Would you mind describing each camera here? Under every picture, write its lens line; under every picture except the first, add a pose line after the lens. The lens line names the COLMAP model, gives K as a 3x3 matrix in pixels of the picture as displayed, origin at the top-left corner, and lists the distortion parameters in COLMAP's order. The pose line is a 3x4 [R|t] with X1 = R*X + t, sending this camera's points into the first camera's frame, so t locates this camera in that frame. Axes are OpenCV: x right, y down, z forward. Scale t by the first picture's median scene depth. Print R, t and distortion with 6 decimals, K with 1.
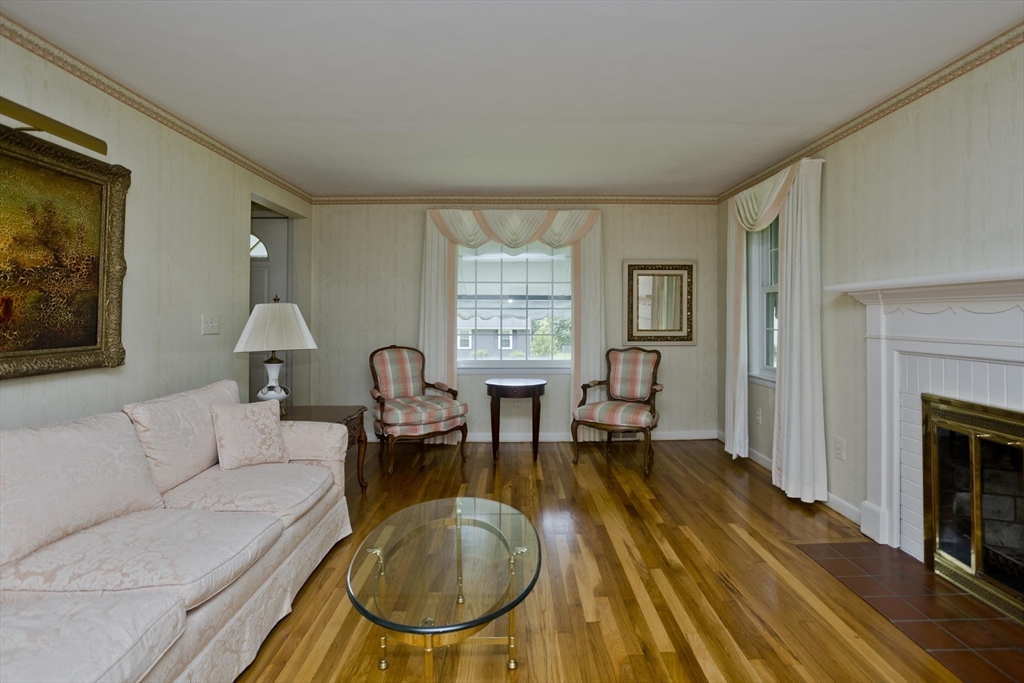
lens RADIAL K [[509.6, 0, 526.2], [0, 509.6, 307.7], [0, 0, 1]] dist [-0.056894, 0.034309]
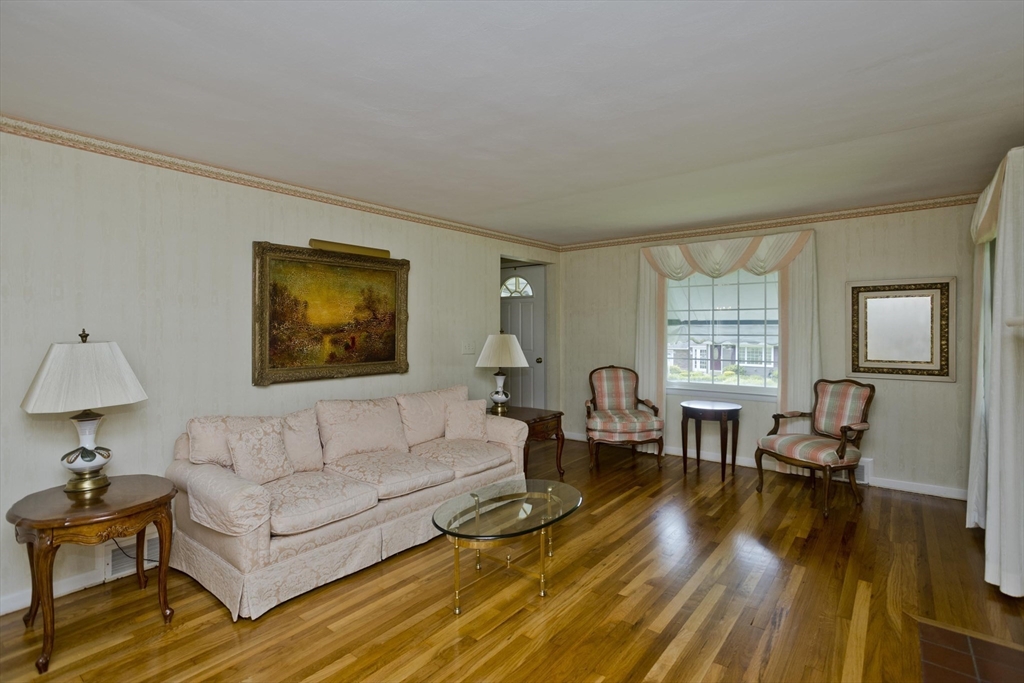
lens RADIAL K [[510.2, 0, 515.9], [0, 510.2, 330.6], [0, 0, 1]] dist [-0.062074, 0.040548]
pose [[0.758976, 0.002264, -0.651115, 0.363536], [0.011070, 0.999805, 0.016380, -0.031985], [0.651024, -0.019640, 0.758803, -0.061731]]
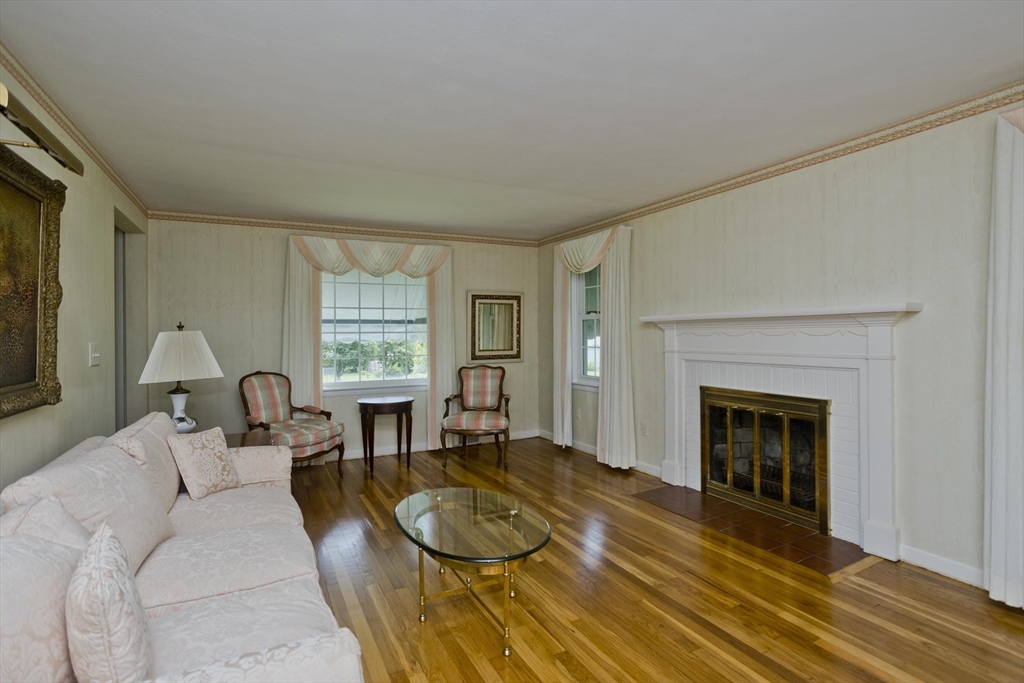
lens RADIAL K [[510.2, 0, 515.9], [0, 510.2, 330.6], [0, 0, 1]] dist [-0.062074, 0.040548]
pose [[0.890644, -0.005550, 0.454668, -0.271253], [0.003332, 0.999978, 0.005680, -0.009160], [-0.454690, -0.003544, 0.890643, -0.101103]]
